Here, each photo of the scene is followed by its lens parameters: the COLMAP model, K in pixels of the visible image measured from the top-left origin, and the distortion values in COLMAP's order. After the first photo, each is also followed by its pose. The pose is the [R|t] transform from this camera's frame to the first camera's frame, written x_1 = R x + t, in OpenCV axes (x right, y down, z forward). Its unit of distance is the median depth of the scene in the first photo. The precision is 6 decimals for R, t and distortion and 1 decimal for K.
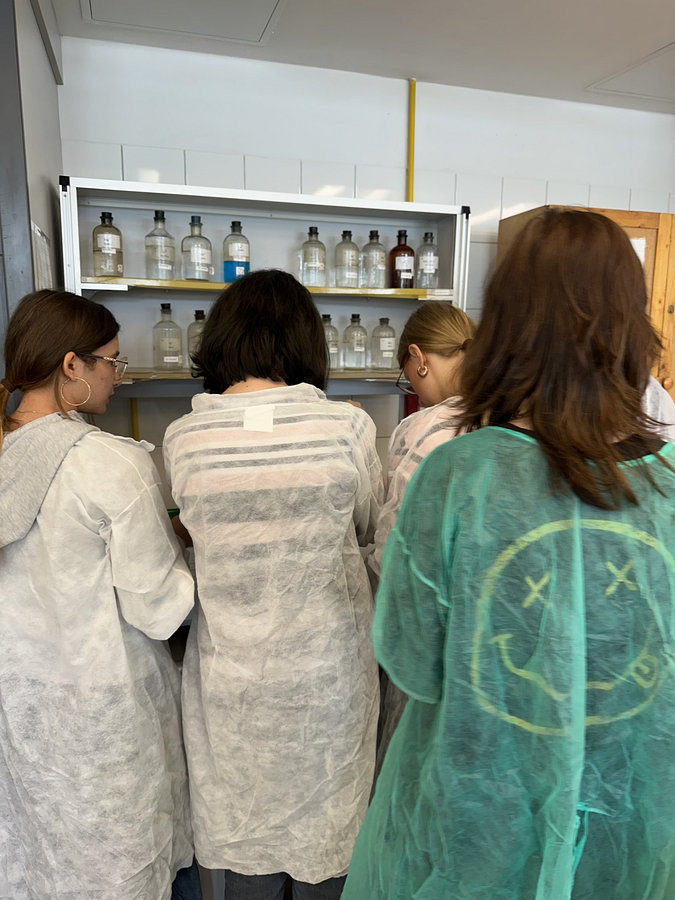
lens RADIAL K [[633.7, 0, 340.1], [0, 633.7, 451.2], [0, 0, 1]] dist [-0.002852, -0.001019]
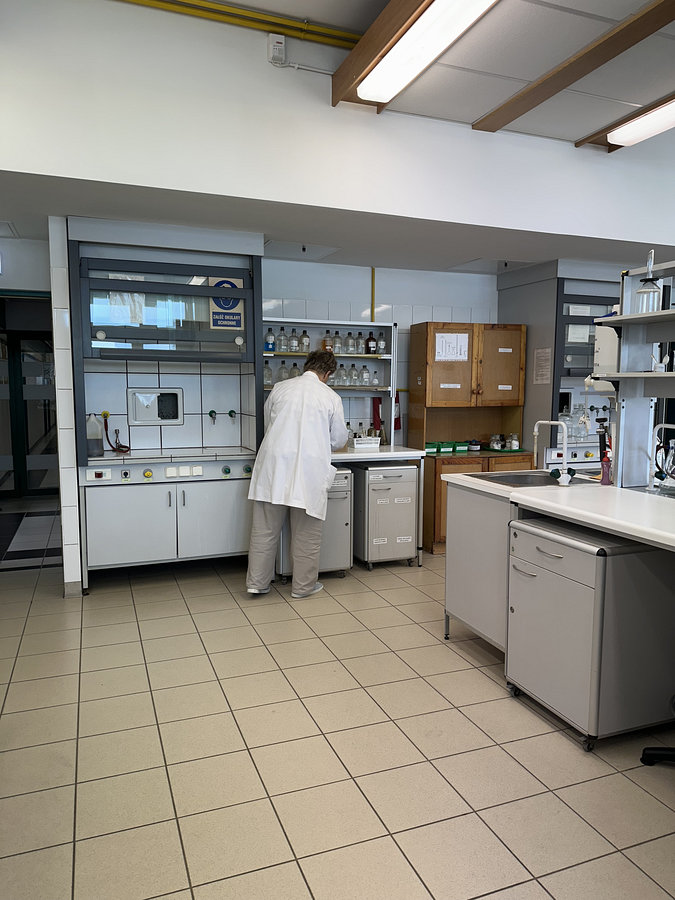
lens RADIAL K [[633.7, 0, 335.2], [0, 633.7, 449.5], [0, 0, 1]] dist [-0.002852, -0.001019]
pose [[0.998330, -0.011006, 0.056710, -0.197383], [0.015474, 0.996759, -0.078946, 0.326291], [-0.055657, 0.079692, 0.995265, -1.505946]]
